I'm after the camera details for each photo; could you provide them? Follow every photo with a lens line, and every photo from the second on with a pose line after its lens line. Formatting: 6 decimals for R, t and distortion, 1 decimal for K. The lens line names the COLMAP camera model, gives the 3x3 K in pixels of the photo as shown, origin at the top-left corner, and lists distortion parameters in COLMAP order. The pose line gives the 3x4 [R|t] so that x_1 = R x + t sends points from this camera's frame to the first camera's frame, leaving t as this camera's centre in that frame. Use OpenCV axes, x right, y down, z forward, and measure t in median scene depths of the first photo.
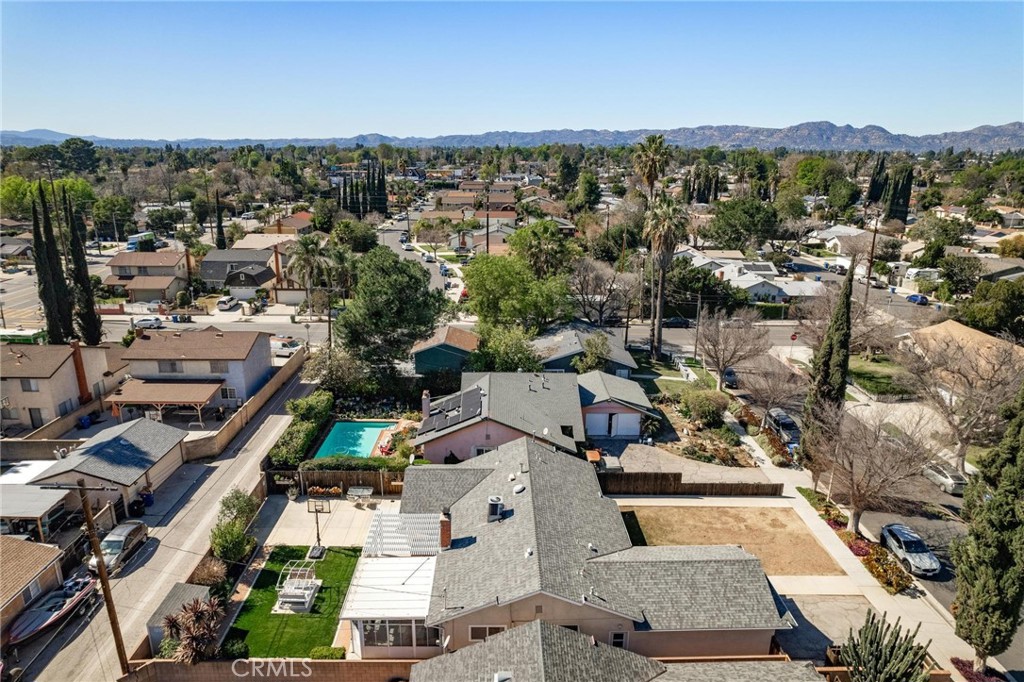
lens RADIAL K [[665.4, 0, 512.0], [0, 665.4, 341.0], [0, 0, 1]] dist [-0.068492, 0.064064]
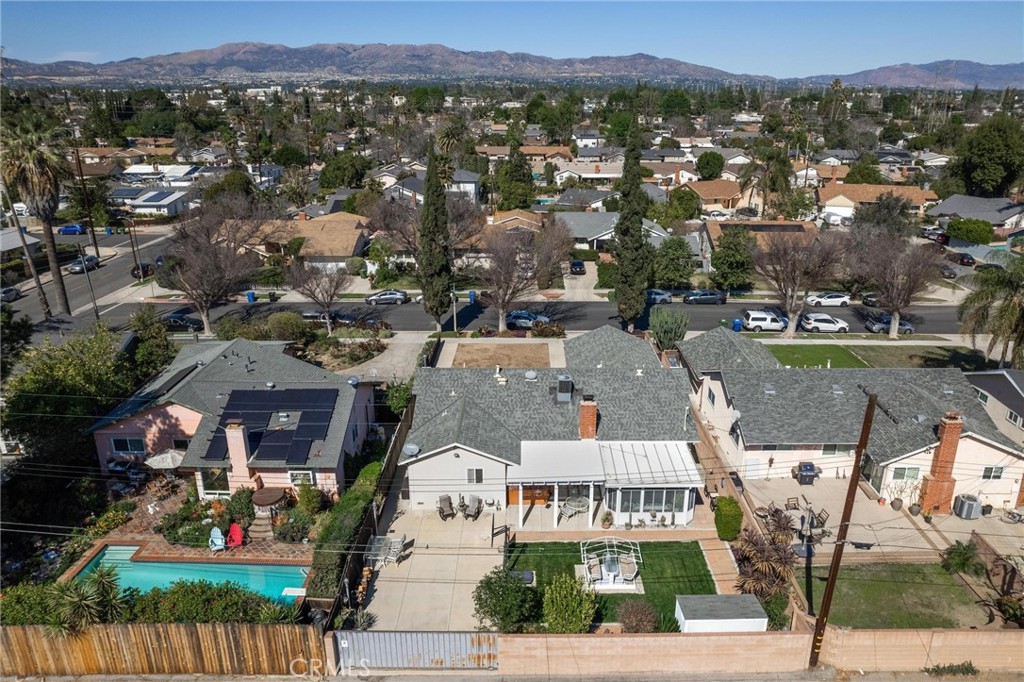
lens RADIAL K [[701.4, 0, 538.7], [0, 701.4, 339.2], [0, 0, 1]] dist [-0.005969, 0.002491]
pose [[0.006608, -0.343688, 0.939061, -1.022373], [0.275287, 0.903421, 0.328707, -0.185640], [-0.961339, 0.256339, 0.100582, 0.905499]]
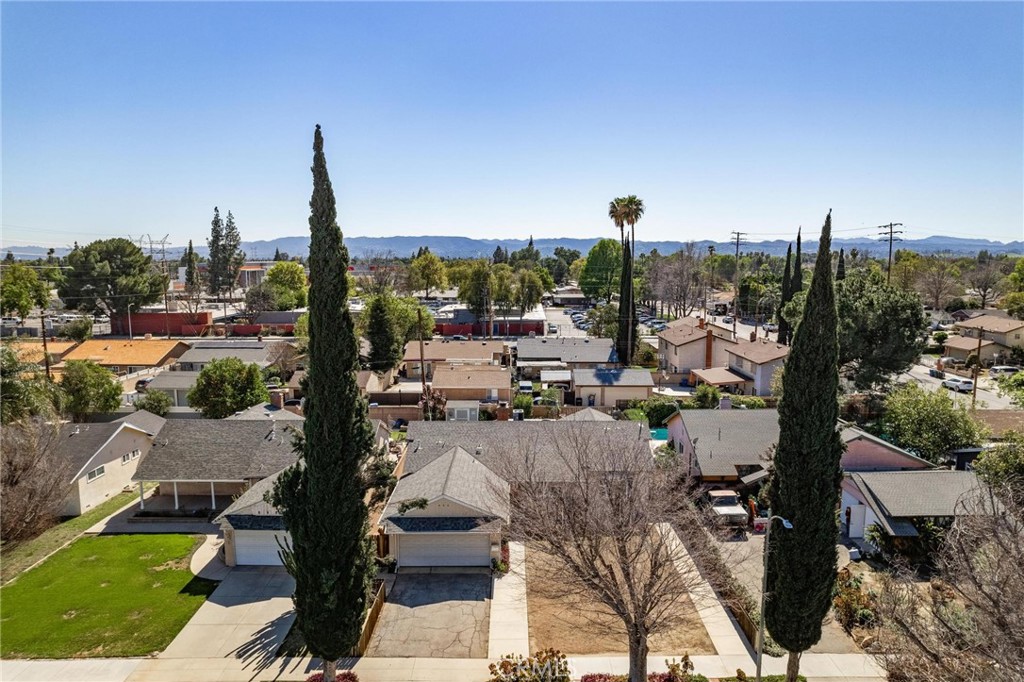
lens RADIAL K [[654.3, 0, 515.5], [0, 654.3, 348.4], [0, 0, 1]] dist [-0.061640, 0.072499]
pose [[-0.015643, 0.125299, -0.991996, 1.215893], [-0.281807, 0.951345, 0.124608, -0.032991], [0.959344, 0.281501, 0.020428, 0.928561]]
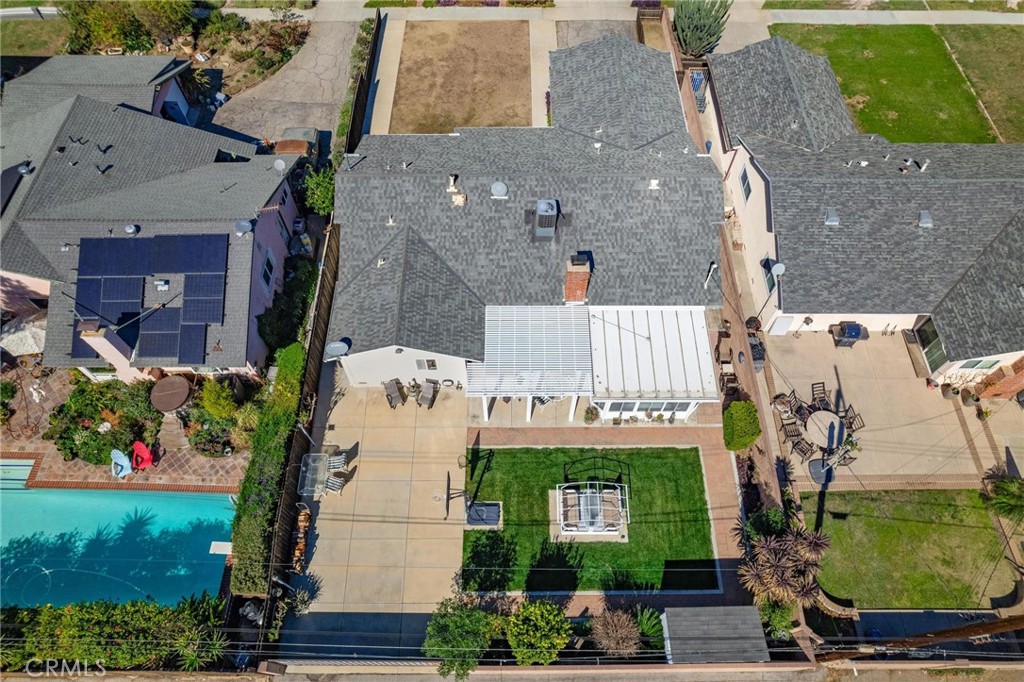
lens RADIAL K [[654.3, 0, 515.5], [0, 654.3, 348.4], [0, 0, 1]] dist [-0.061640, 0.072499]
pose [[0.019191, -0.868543, 0.495241, -0.506572], [0.275584, 0.480740, 0.832432, -0.287697], [-0.961086, 0.120505, 0.248582, 0.866908]]
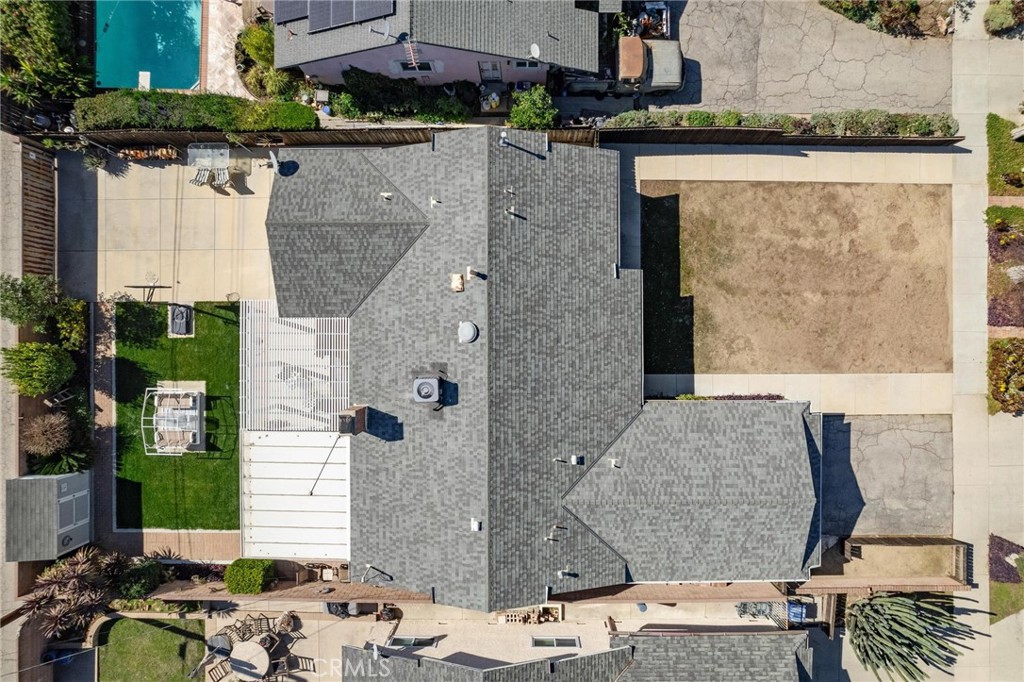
lens RADIAL K [[665.4, 0, 512.0], [0, 665.4, 341.0], [0, 0, 1]] dist [-0.068492, 0.064064]
pose [[0.999484, 0.023415, -0.021977, 0.063888], [0.014612, 0.277834, 0.960518, -0.342305], [0.028597, -0.960344, 0.277349, 0.871957]]
